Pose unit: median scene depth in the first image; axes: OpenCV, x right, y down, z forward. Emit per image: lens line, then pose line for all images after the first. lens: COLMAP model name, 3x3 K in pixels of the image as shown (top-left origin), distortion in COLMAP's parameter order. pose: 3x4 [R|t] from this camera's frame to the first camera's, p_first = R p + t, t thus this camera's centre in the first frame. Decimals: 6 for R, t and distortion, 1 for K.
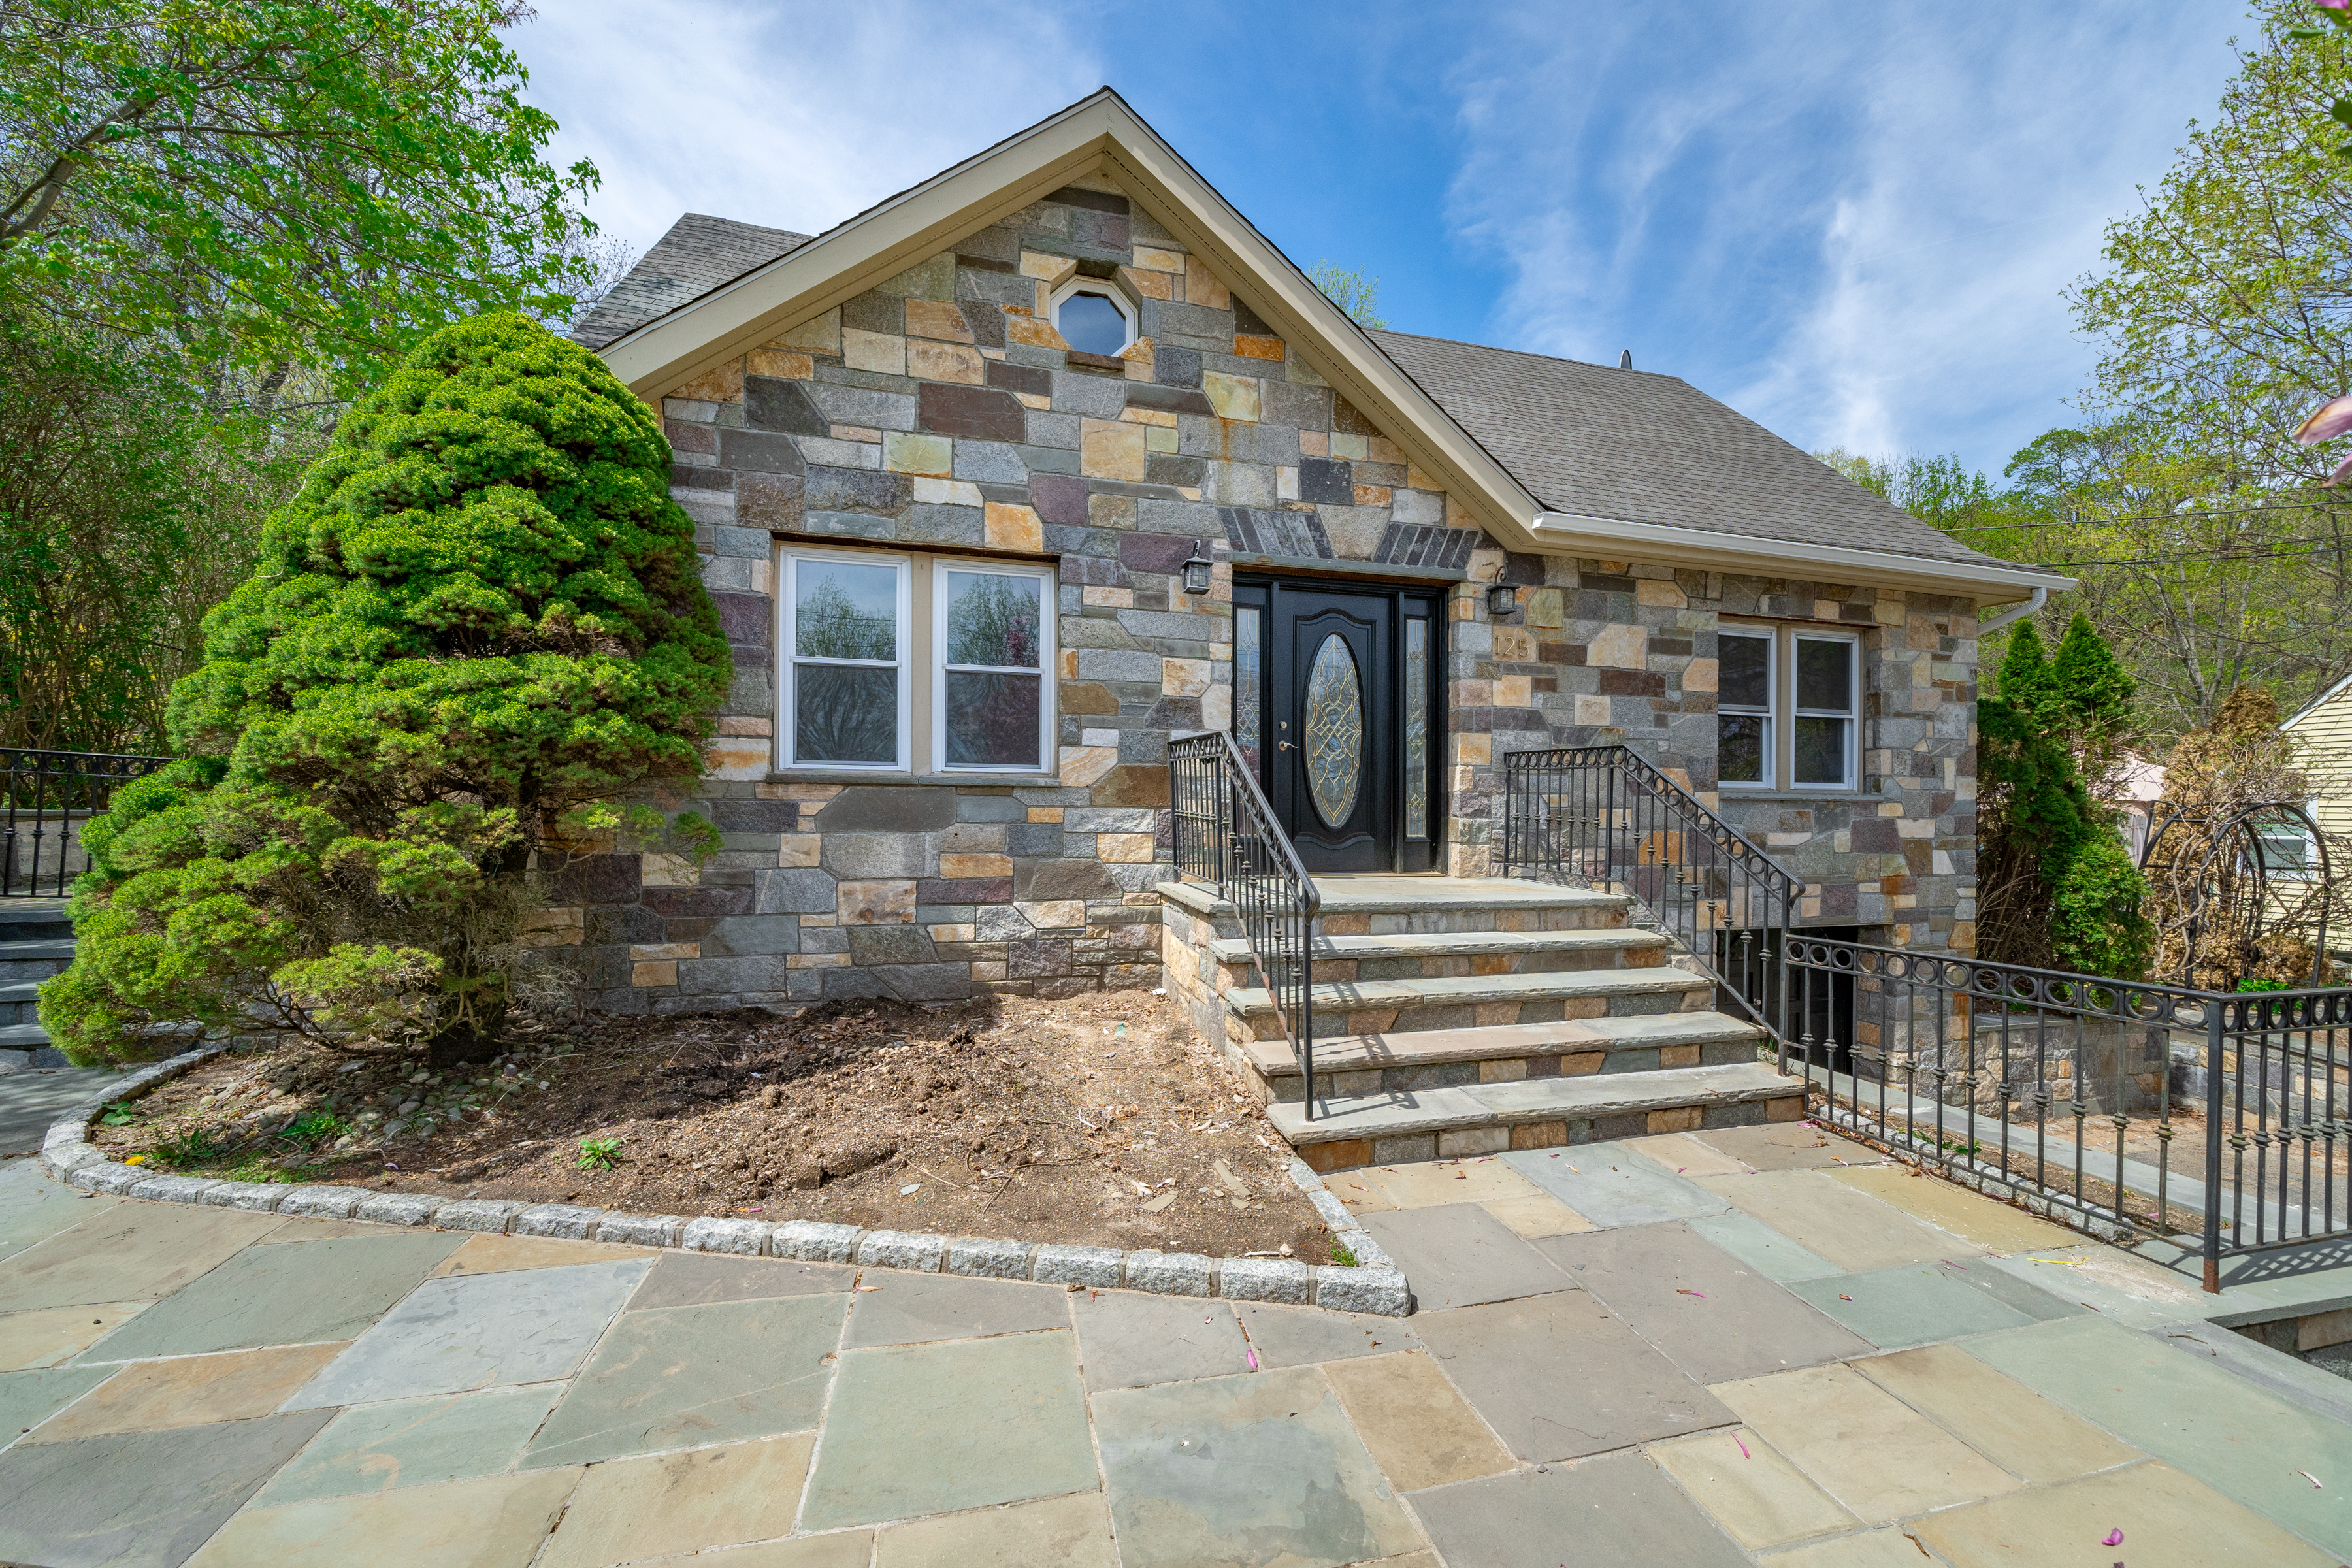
lens RADIAL K [[906.1, 0, 1160.3], [0, 906.1, 781.9], [0, 0, 1]] dist [-0.005770, 0.000251]
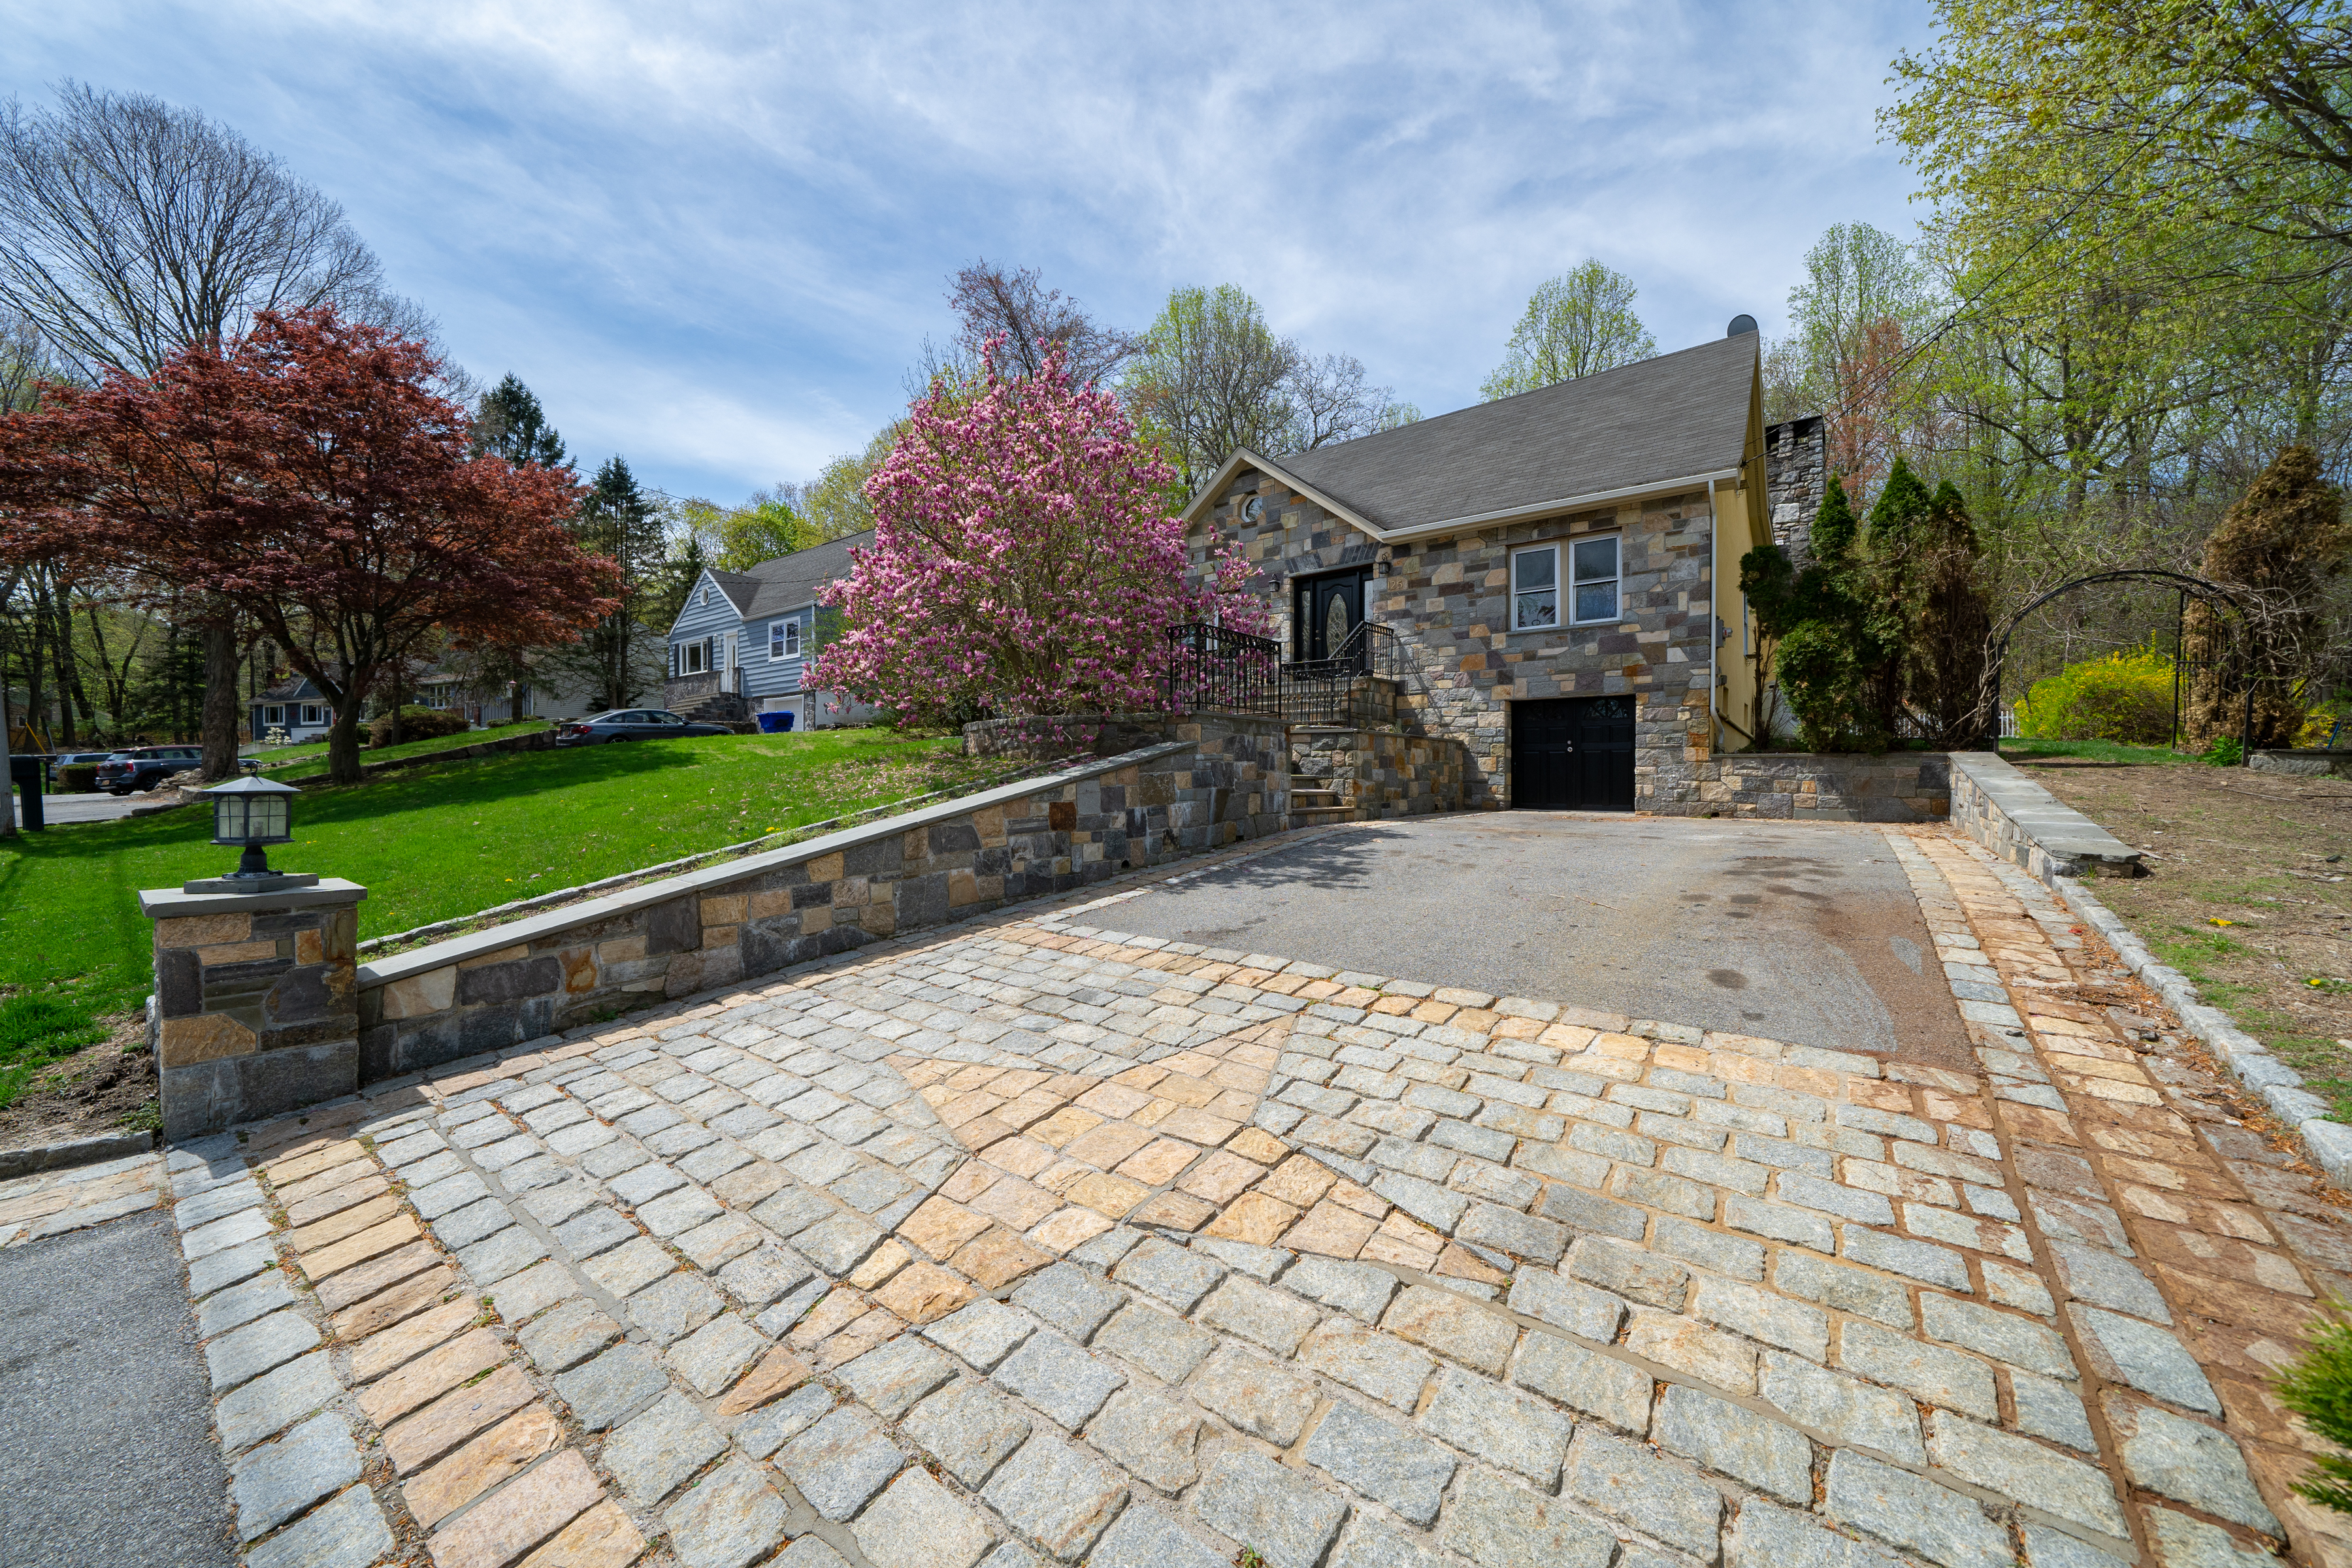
lens RADIAL K [[906.1, 0, 1160.3], [0, 906.1, 781.9], [0, 0, 1]] dist [-0.005770, 0.000251]
pose [[0.557998, -0.014344, -0.829718, 1.938651], [0.005202, 0.999891, -0.013788, 0.386558], [0.829826, 0.003377, 0.558012, -0.823104]]
